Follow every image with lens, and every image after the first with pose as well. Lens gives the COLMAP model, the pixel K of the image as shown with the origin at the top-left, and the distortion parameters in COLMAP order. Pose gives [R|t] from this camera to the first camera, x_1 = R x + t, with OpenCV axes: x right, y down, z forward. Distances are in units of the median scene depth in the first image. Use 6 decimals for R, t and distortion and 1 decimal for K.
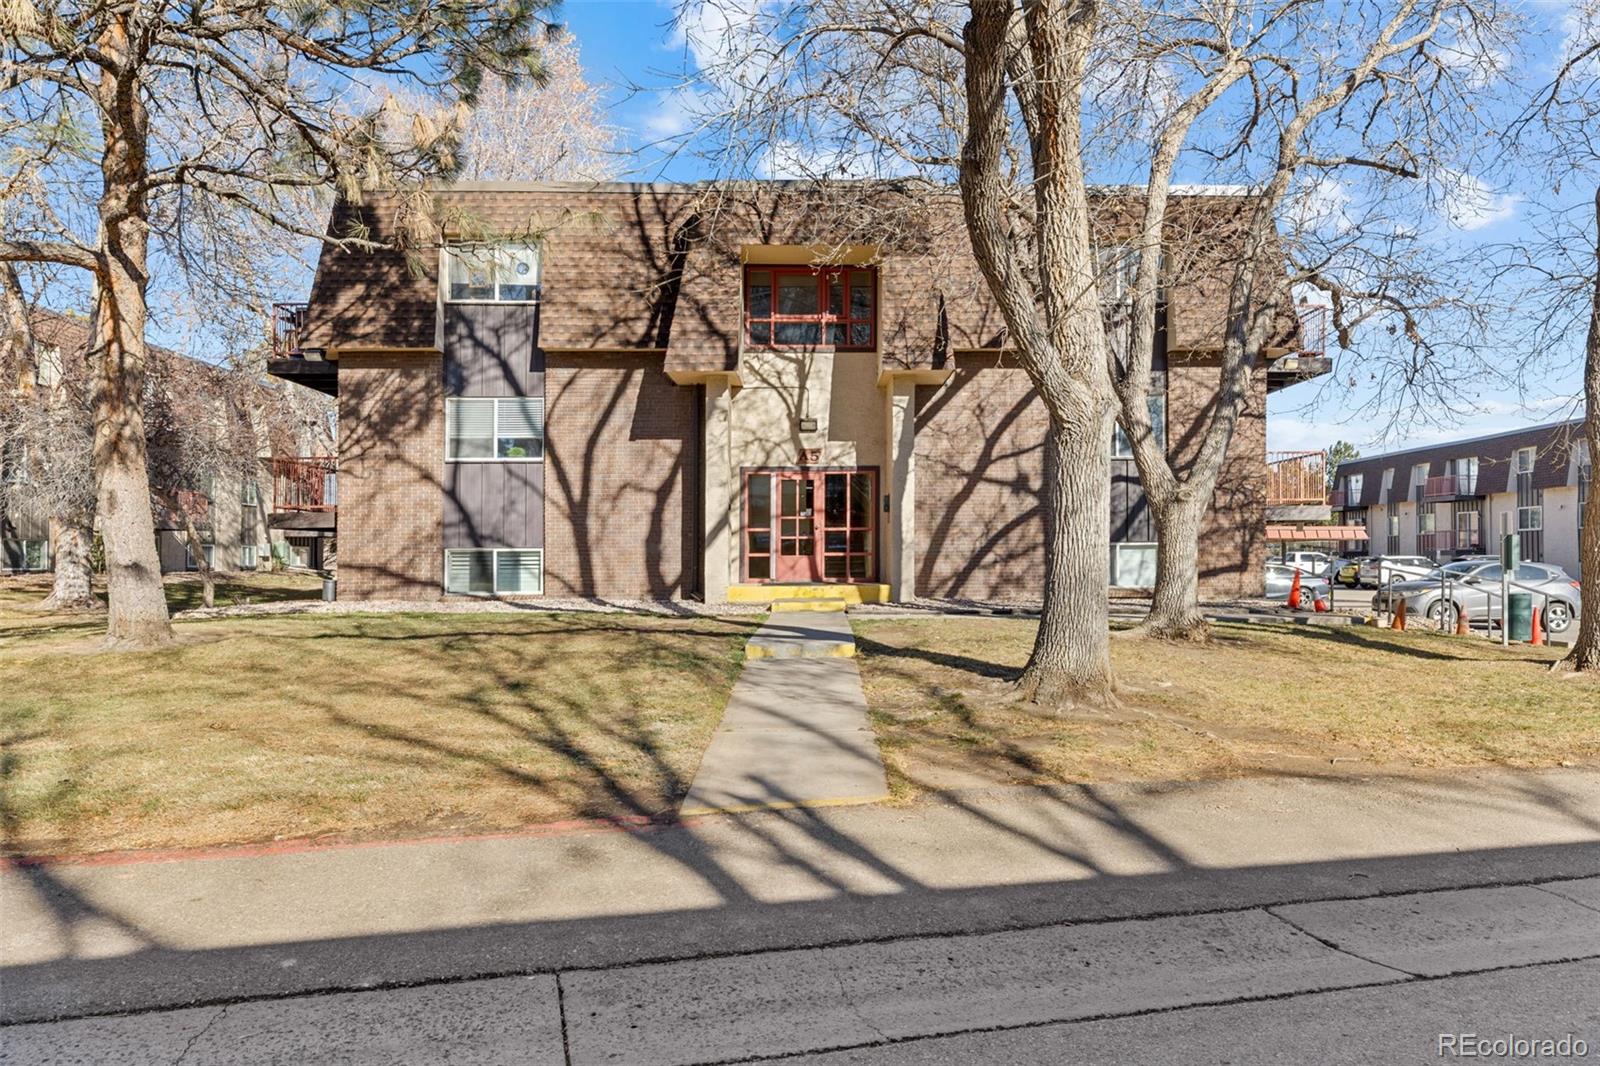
lens RADIAL K [[782.8, 0, 800.0], [0, 782.8, 533.0], [0, 0, 1]] dist [-0.000169, -0.000082]
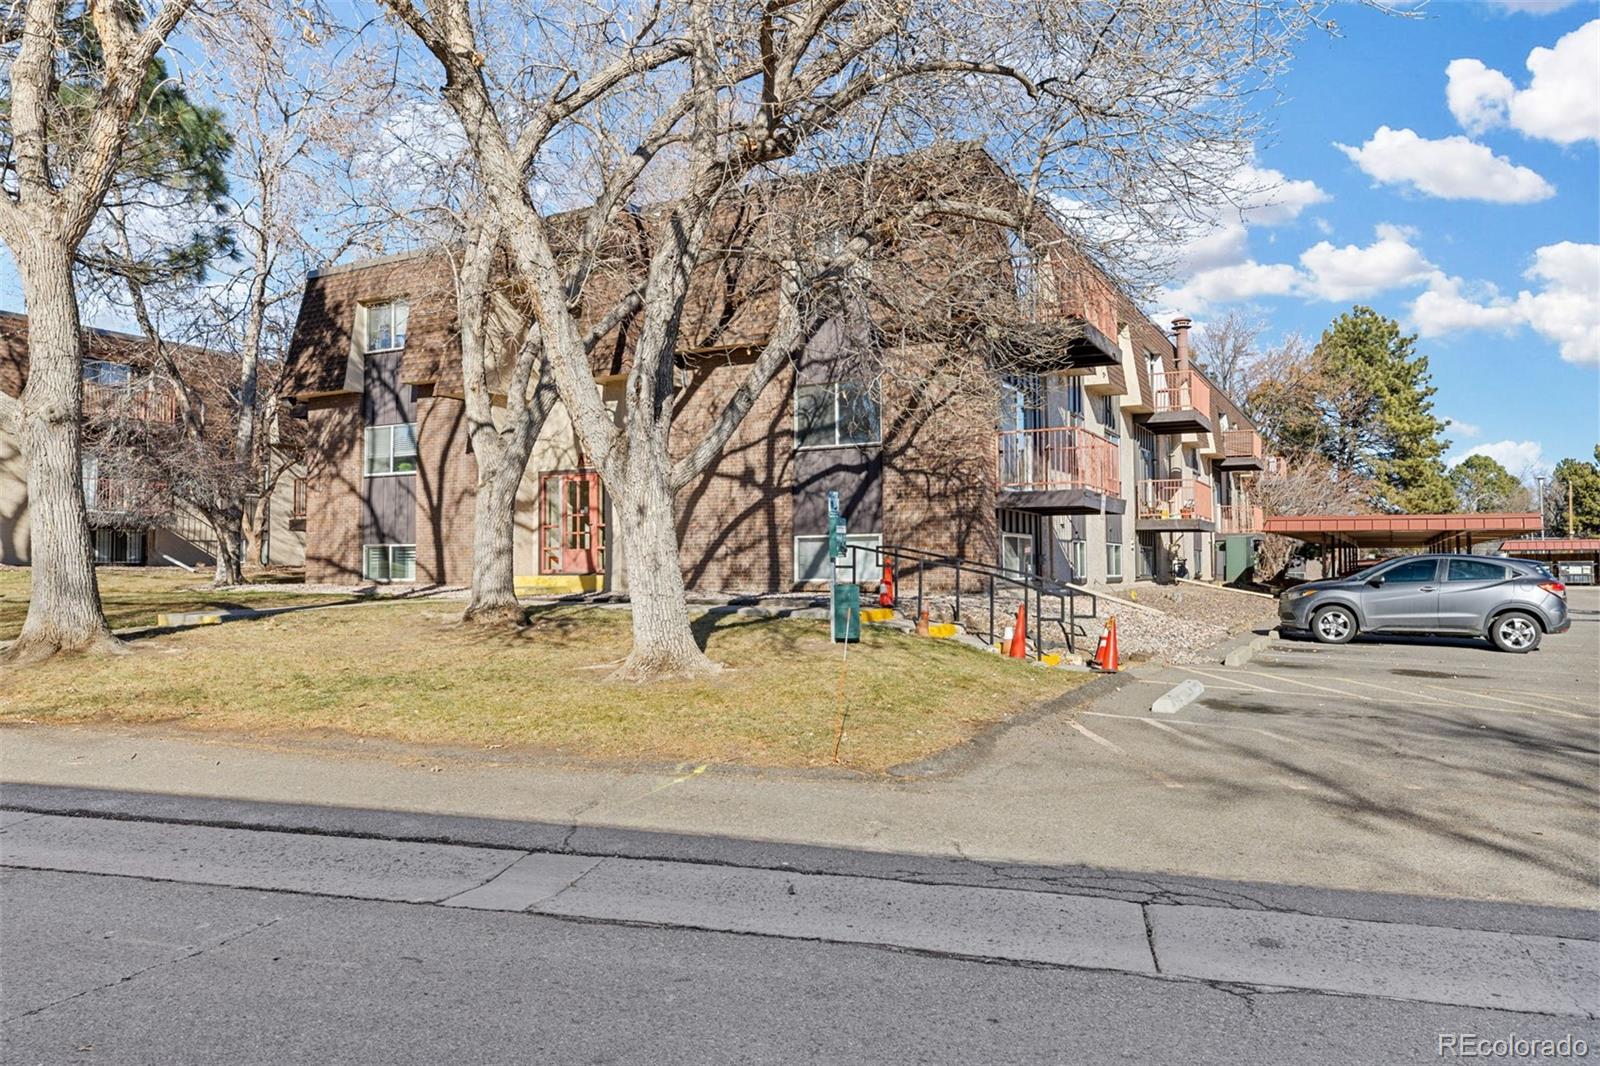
lens RADIAL K [[782.8, 0, 800.0], [0, 782.8, 533.0], [0, 0, 1]] dist [-0.000169, -0.000082]
pose [[0.923213, -0.011384, -0.384119, 0.718285], [0.010981, 0.999934, -0.003243, 0.012998], [0.384131, -0.001224, 0.923278, 0.088363]]
